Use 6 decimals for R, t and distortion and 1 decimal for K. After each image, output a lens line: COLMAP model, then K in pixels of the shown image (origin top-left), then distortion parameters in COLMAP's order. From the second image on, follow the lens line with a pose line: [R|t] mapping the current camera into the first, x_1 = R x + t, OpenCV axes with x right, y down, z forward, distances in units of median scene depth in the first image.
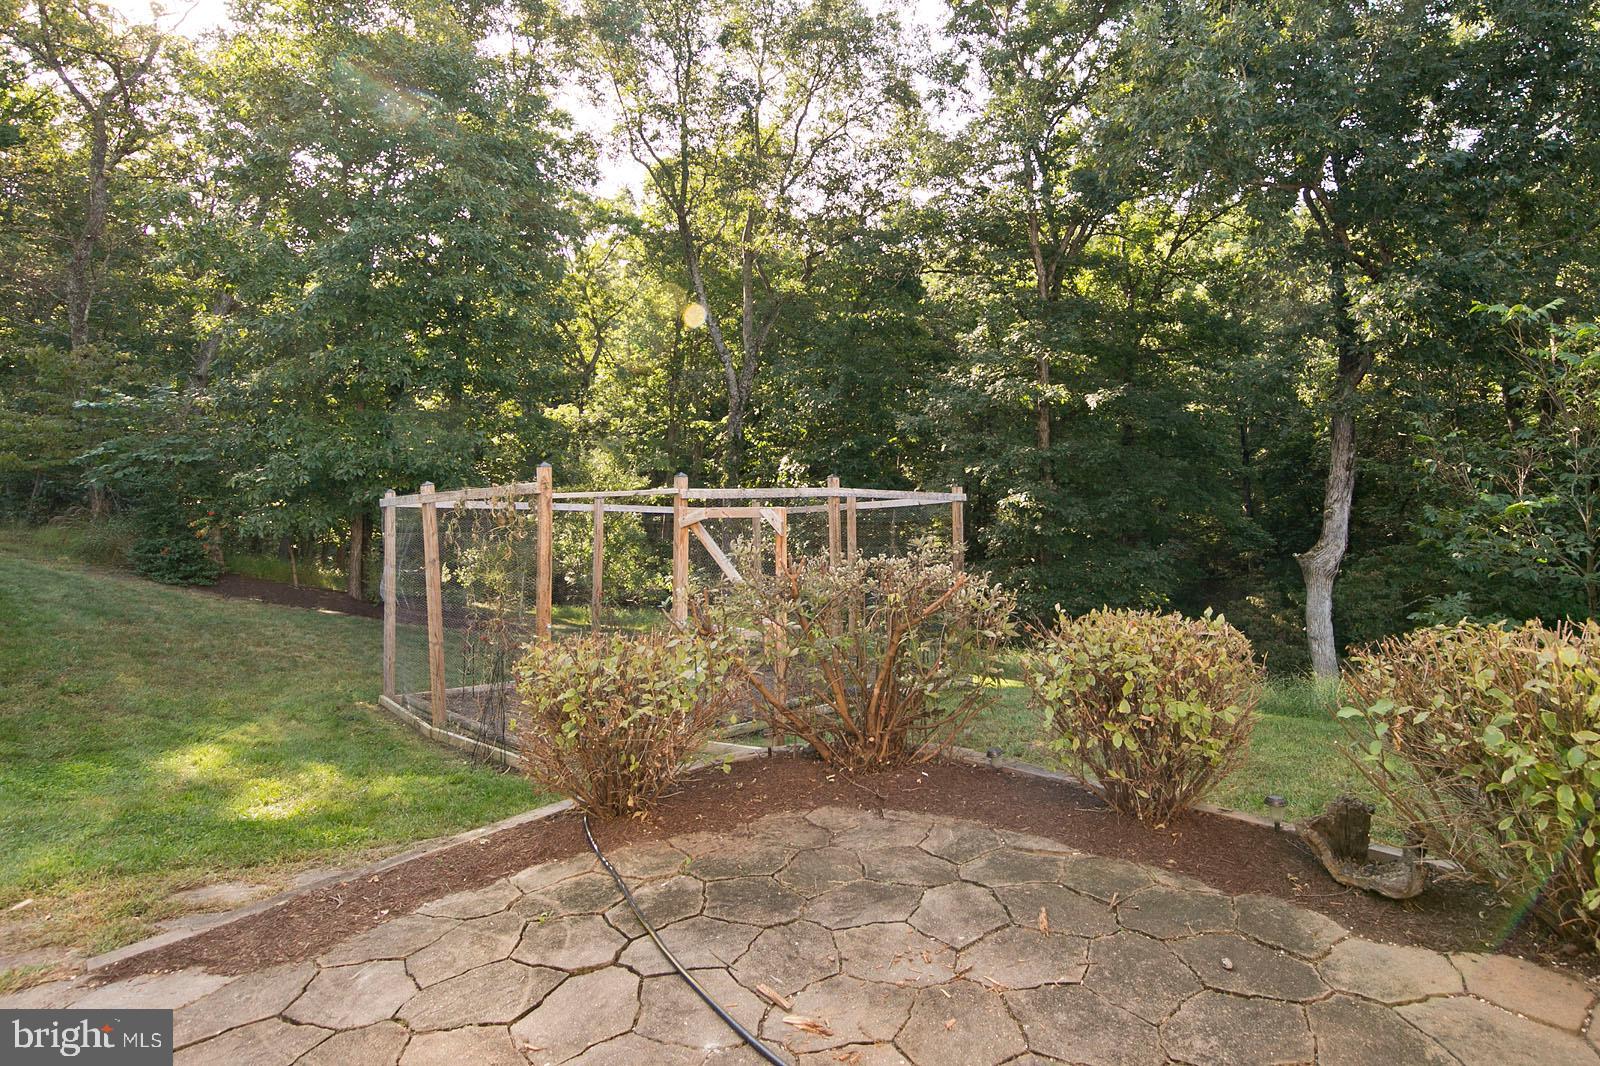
lens RADIAL K [[786.8, 0, 800.4], [0, 786.8, 463.2], [0, 0, 1]] dist [0.001470, 0.001036]
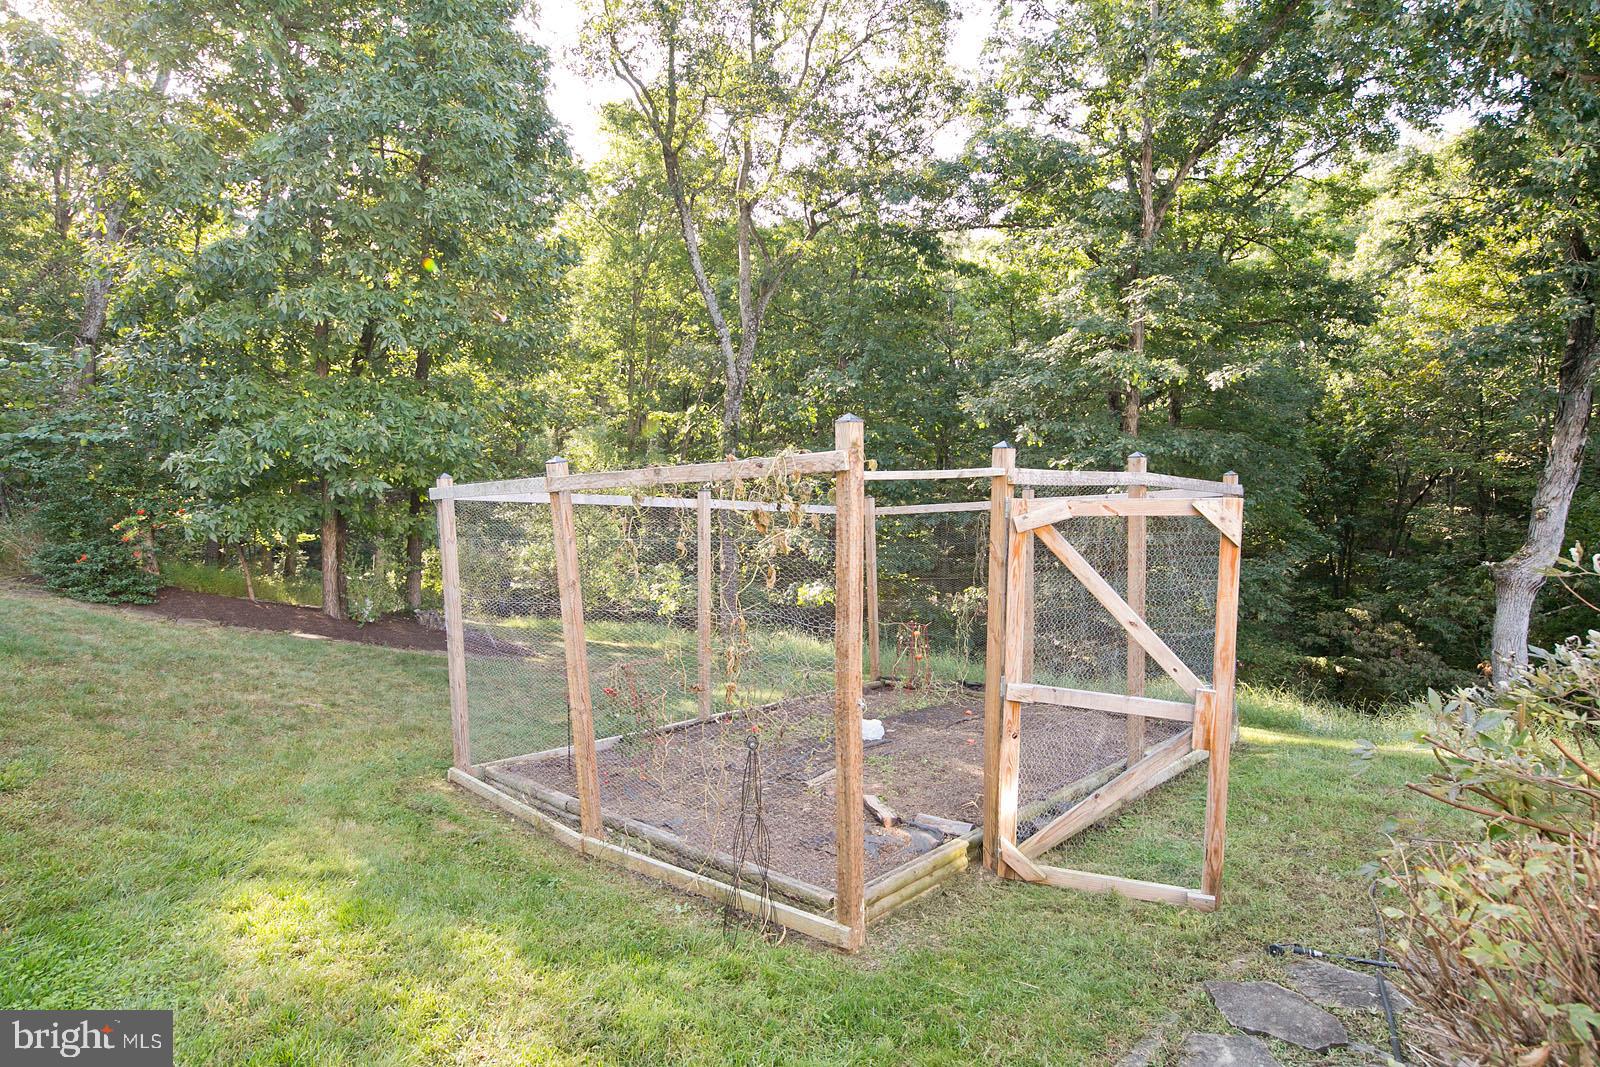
lens RADIAL K [[824.5, 0, 798.4], [0, 824.5, 579.4], [0, 0, 1]] dist [0.003978, -0.000441]
pose [[0.998374, -0.002042, 0.056969, -0.163044], [-0.006093, 0.989813, 0.142242, 0.012895], [-0.056679, -0.142358, 0.988191, 0.170250]]
